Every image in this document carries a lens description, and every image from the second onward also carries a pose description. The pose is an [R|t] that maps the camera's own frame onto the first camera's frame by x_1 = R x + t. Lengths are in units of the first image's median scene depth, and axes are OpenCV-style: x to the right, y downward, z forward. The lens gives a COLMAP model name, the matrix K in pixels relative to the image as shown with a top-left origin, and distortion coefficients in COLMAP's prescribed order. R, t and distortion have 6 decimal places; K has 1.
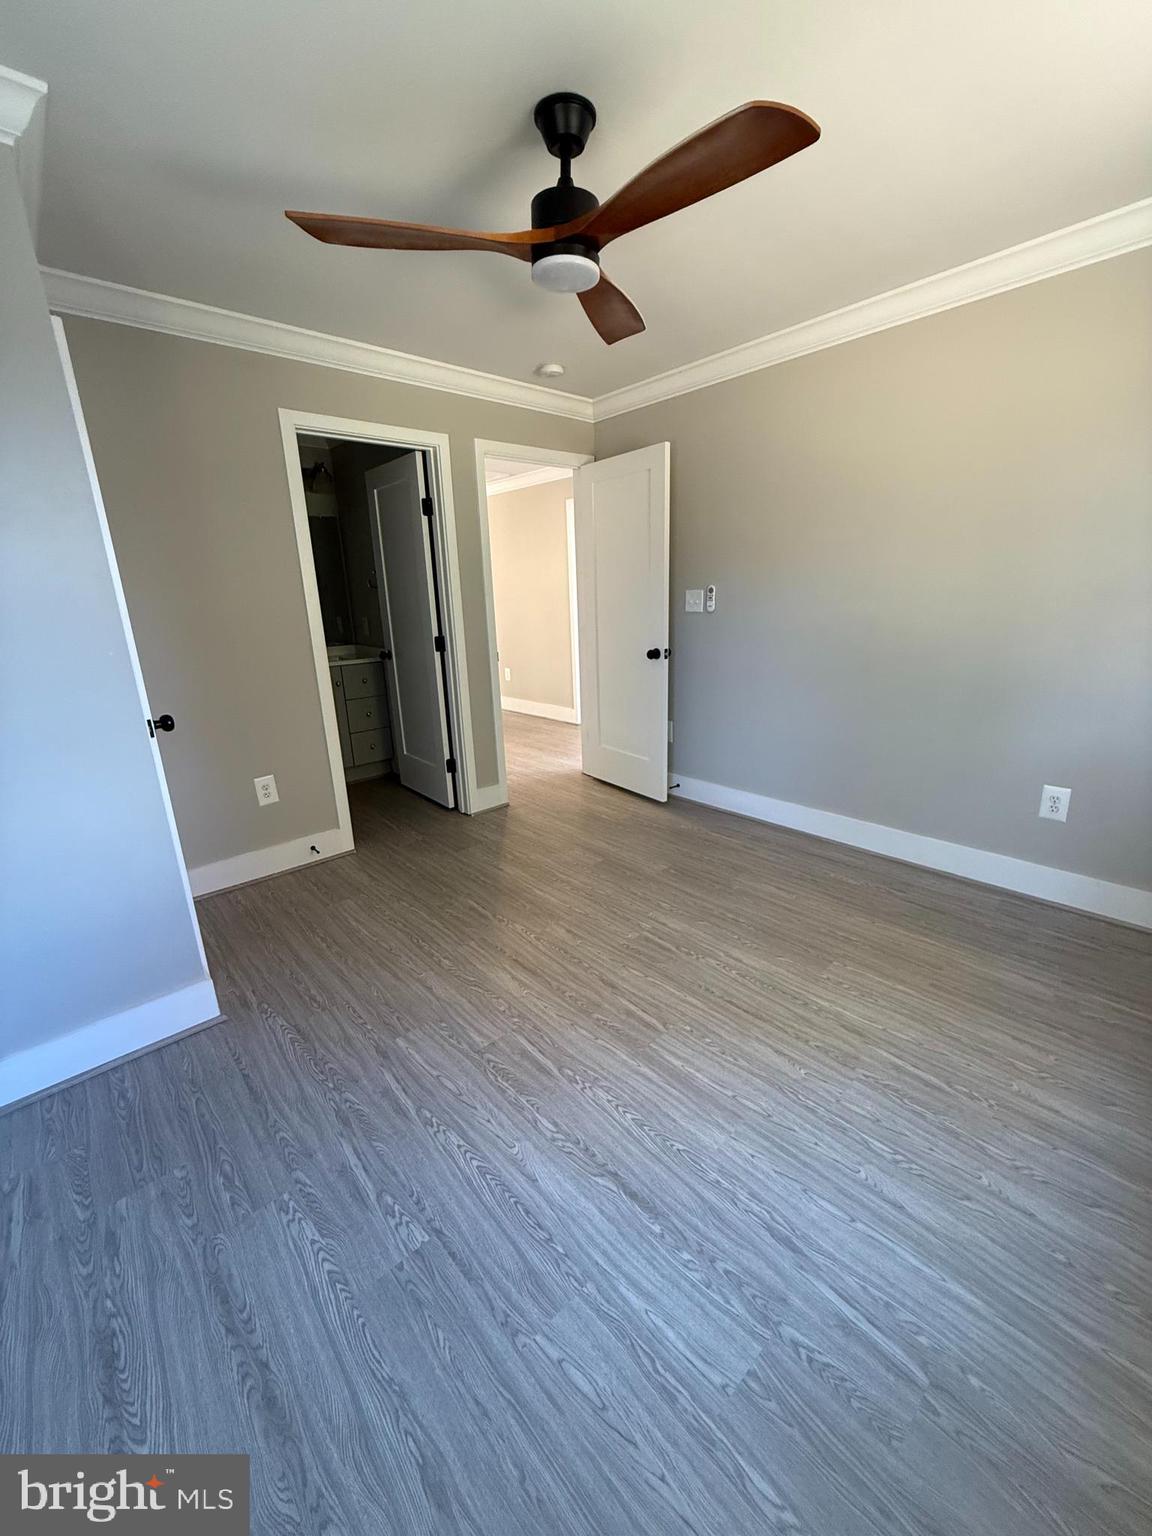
lens RADIAL K [[611.1, 0, 580.7], [0, 611.1, 762.9], [0, 0, 1]] dist [0.001191, -0.000538]
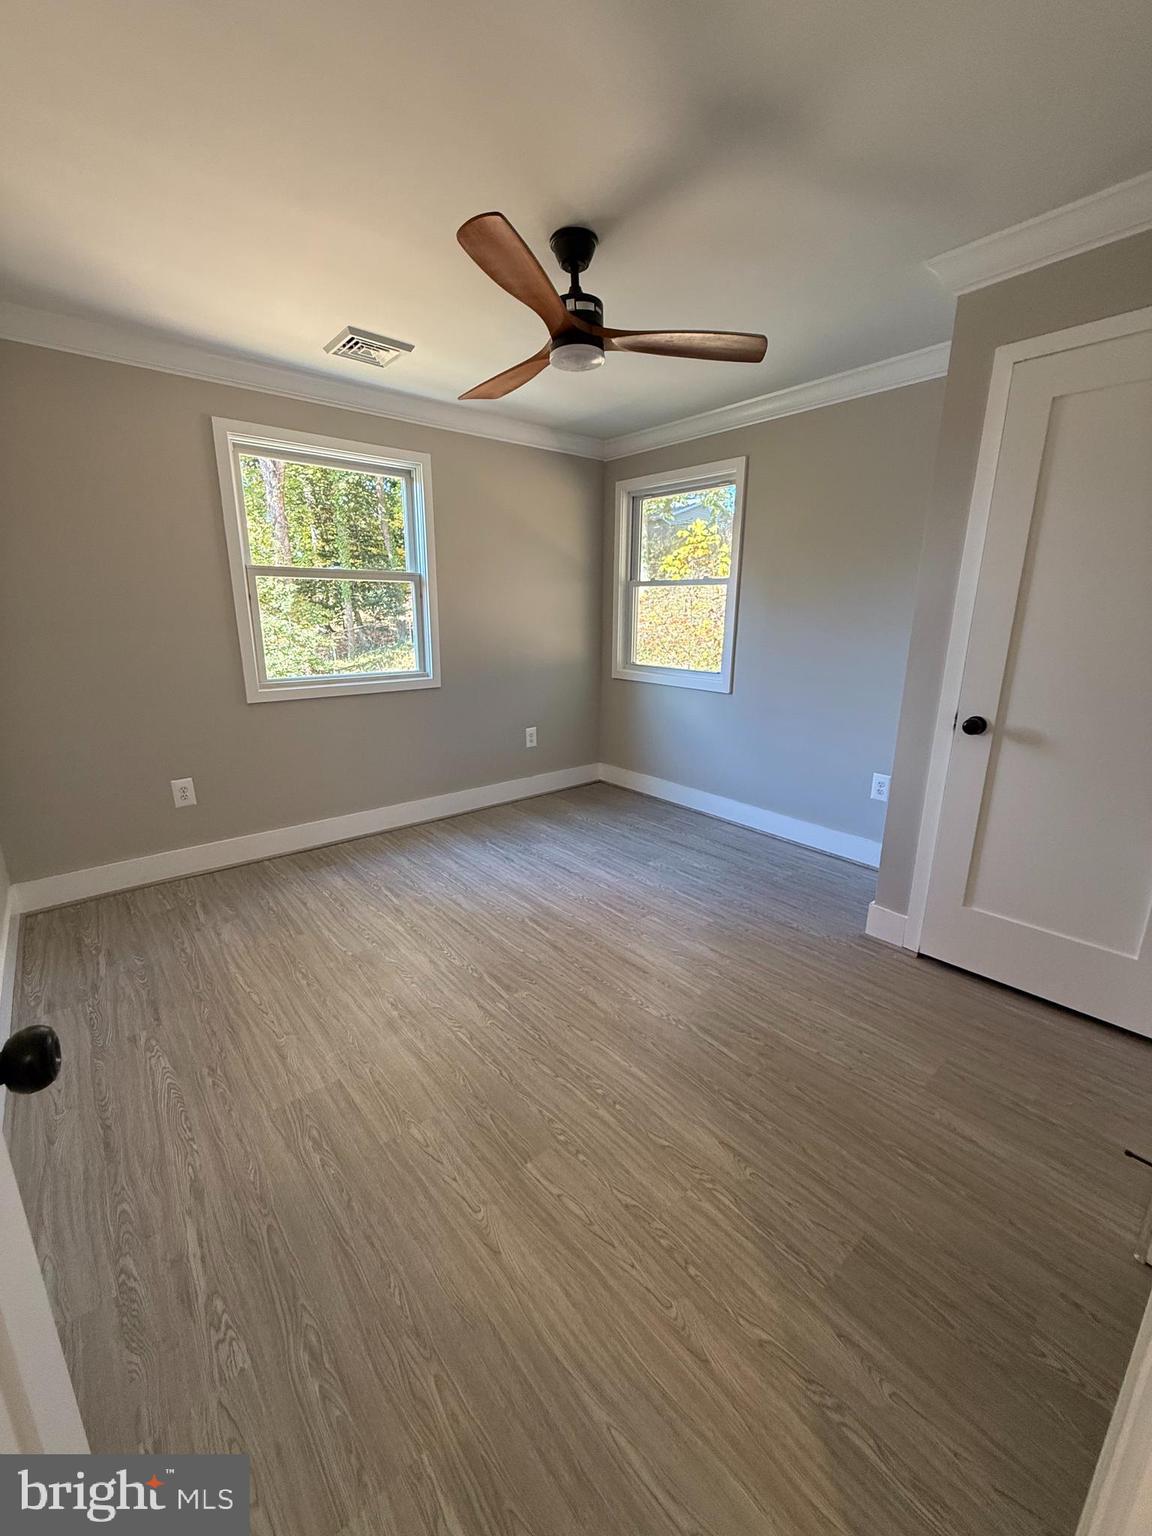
lens RADIAL K [[611.1, 0, 580.7], [0, 611.1, 762.9], [0, 0, 1]] dist [0.001191, -0.000538]
pose [[-0.999106, 0.019341, 0.037582, -0.058967], [0.035642, 0.863469, 0.503142, -0.639648], [-0.022720, 0.504031, -0.863386, 2.221810]]
